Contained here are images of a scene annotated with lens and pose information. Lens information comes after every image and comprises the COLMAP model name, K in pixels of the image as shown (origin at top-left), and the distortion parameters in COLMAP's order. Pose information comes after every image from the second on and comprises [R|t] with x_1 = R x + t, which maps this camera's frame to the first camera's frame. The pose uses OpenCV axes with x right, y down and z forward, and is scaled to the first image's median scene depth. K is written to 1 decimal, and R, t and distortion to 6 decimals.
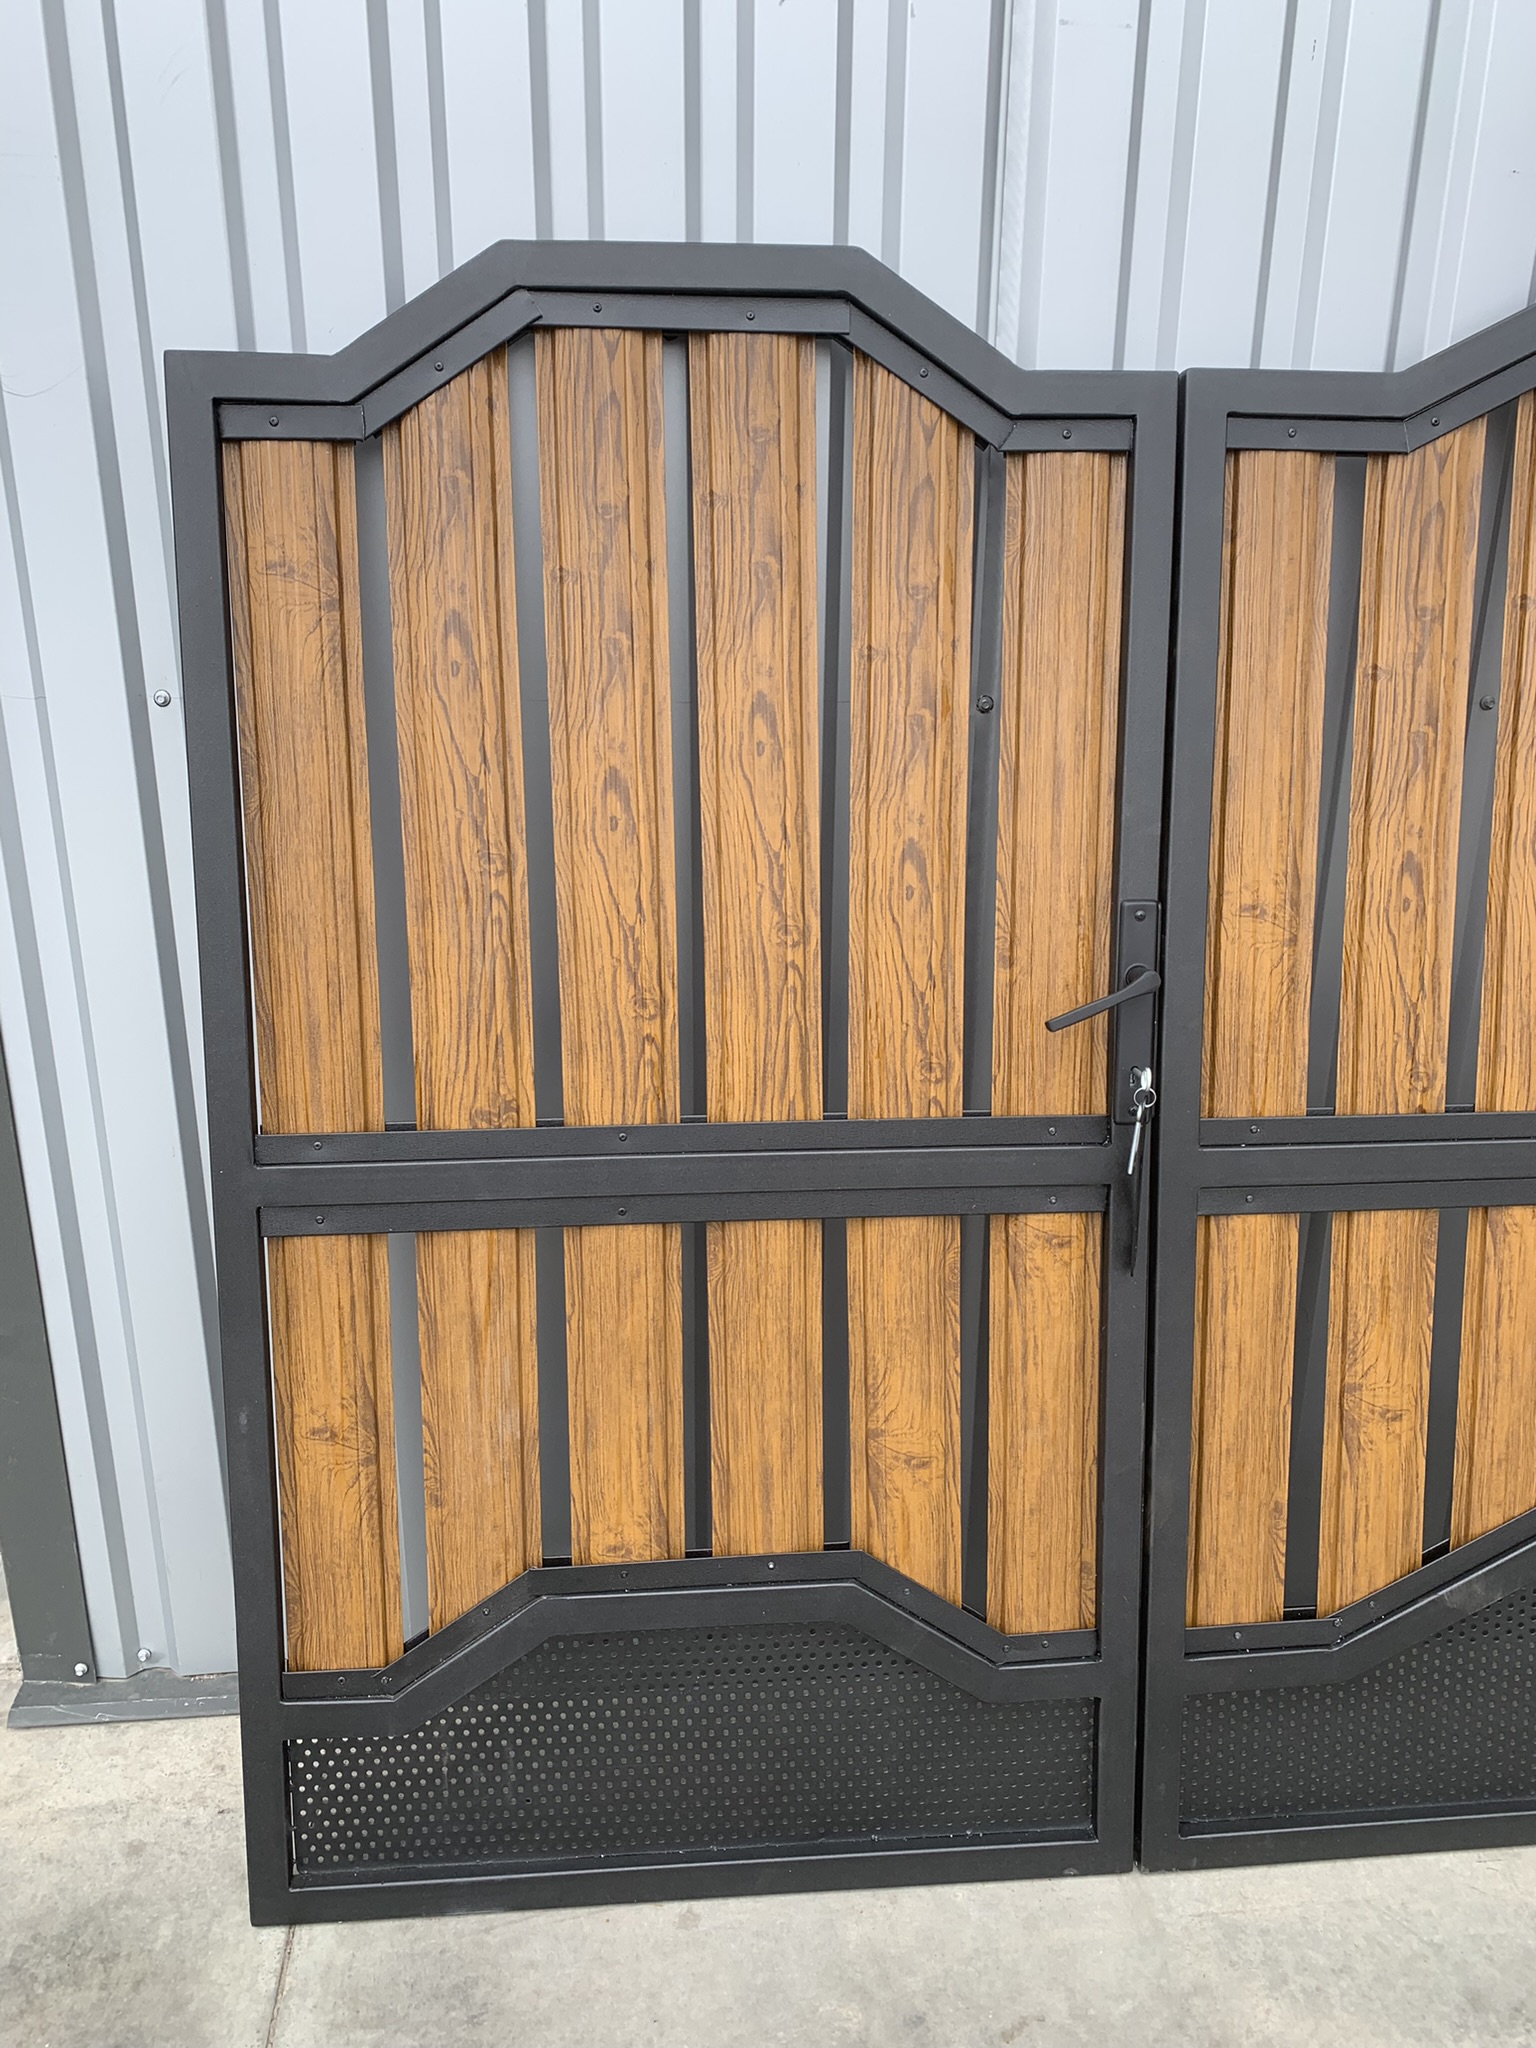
lens RADIAL K [[1576.3, 0, 791.3], [0, 1576.3, 995.8], [0, 0, 1]] dist [0.039559, -0.046324]
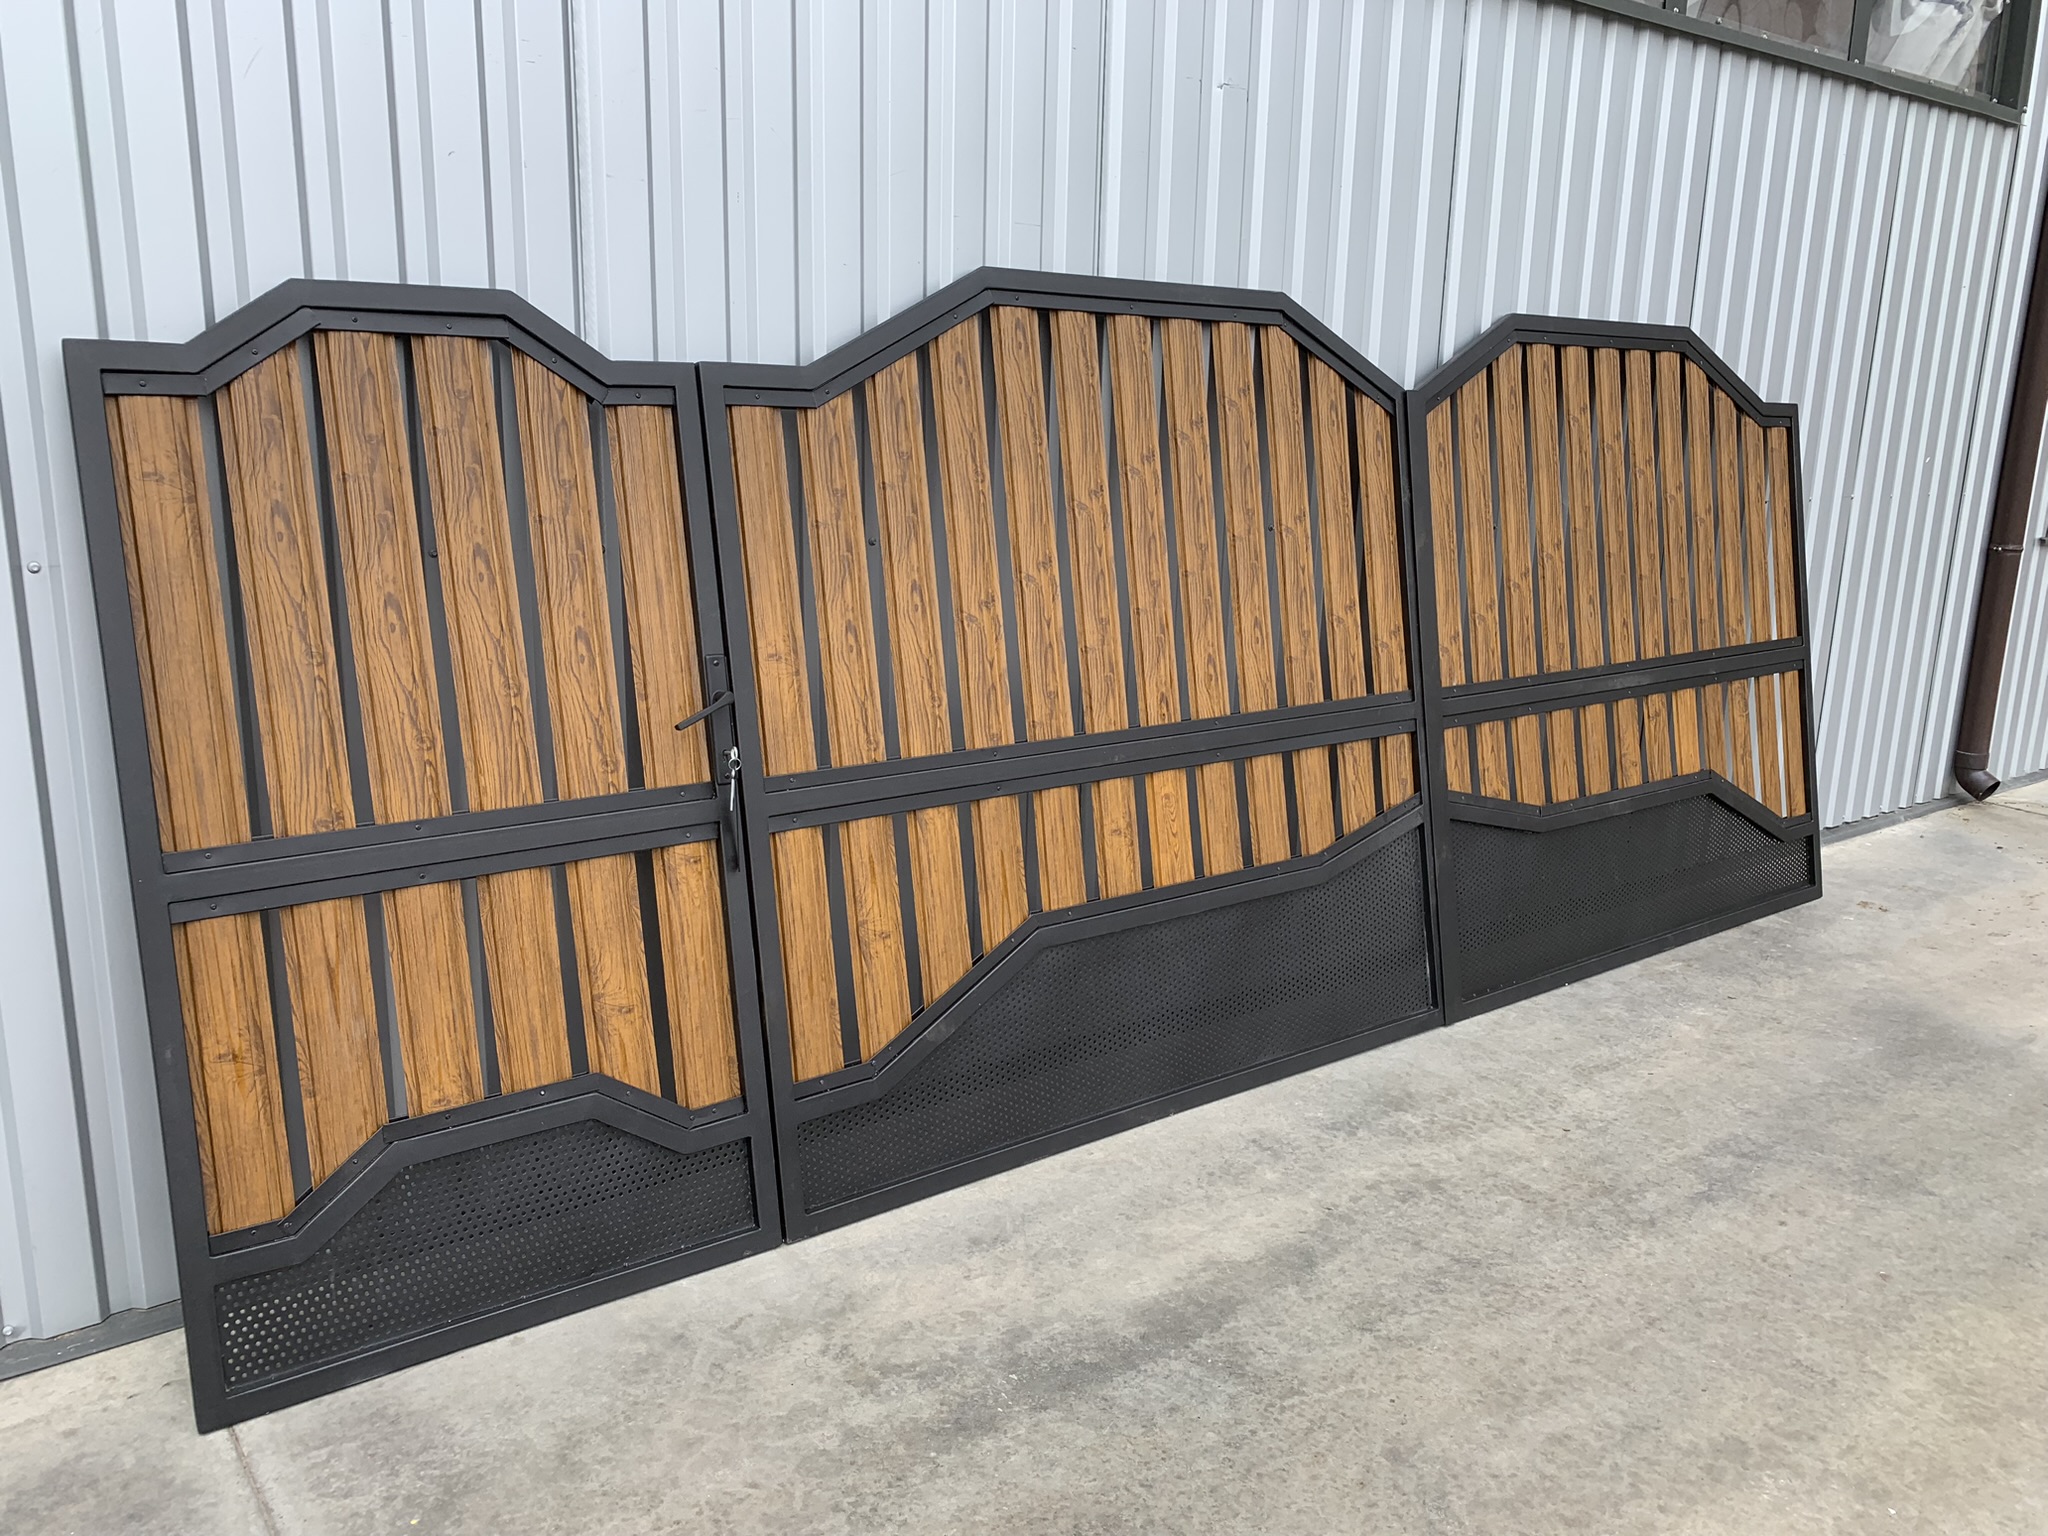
lens RADIAL K [[1576.3, 0, 1028.6], [0, 1576.3, 759.4], [0, 0, 1]] dist [0.039559, -0.046324]
pose [[0.856407, -0.108637, 0.504743, -0.370791], [0.156604, 0.986214, -0.053447, 0.199418], [-0.491978, 0.124817, 0.861614, -0.655841]]
